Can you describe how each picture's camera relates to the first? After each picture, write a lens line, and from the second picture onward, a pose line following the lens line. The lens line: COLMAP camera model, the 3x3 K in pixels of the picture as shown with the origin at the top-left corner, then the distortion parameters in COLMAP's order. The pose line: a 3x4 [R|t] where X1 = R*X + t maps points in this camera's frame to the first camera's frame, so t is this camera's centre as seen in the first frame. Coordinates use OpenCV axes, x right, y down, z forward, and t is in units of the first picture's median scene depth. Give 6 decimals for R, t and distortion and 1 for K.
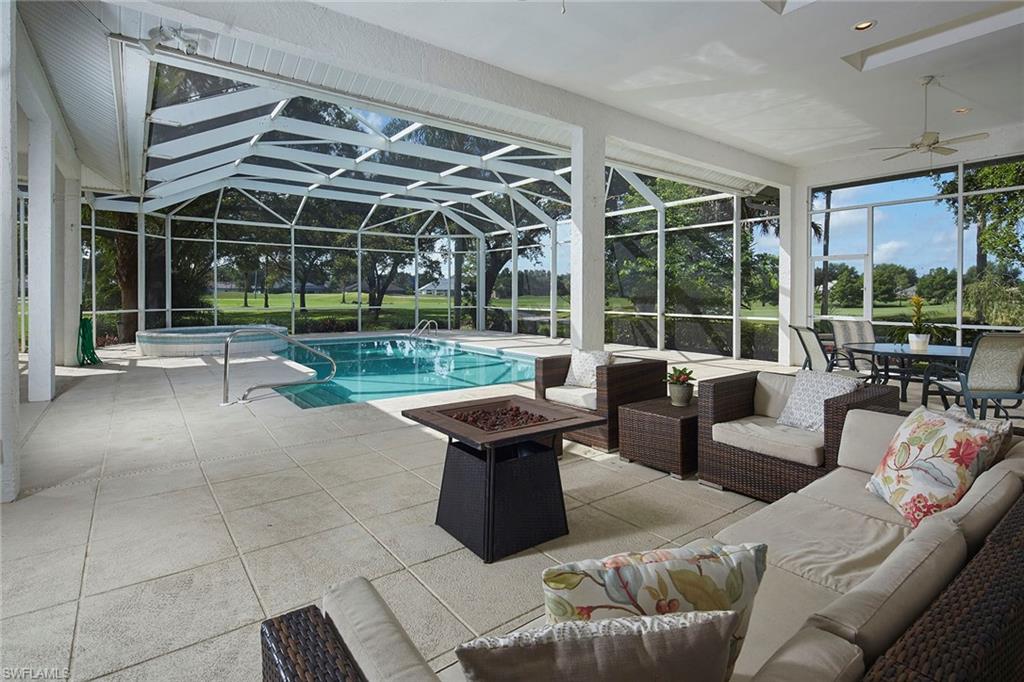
lens RADIAL K [[493.1, 0, 505.1], [0, 493.1, 301.5], [0, 0, 1]] dist [0.016868, 0.001425]
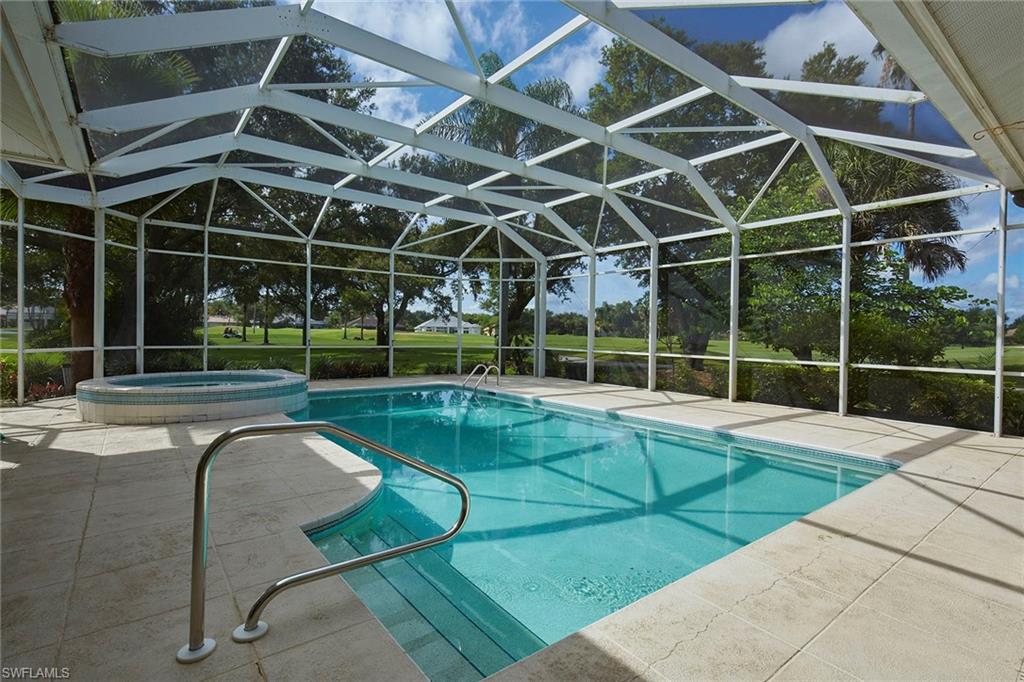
lens RADIAL K [[493.1, 0, 513.1], [0, 493.1, 340.6], [0, 0, 1]] dist [0.016868, 0.001425]
pose [[0.999780, 0.013884, 0.015699, -0.122370], [-0.013904, 0.999903, 0.001159, -0.001968], [-0.015682, -0.001377, 0.999876, 0.226621]]
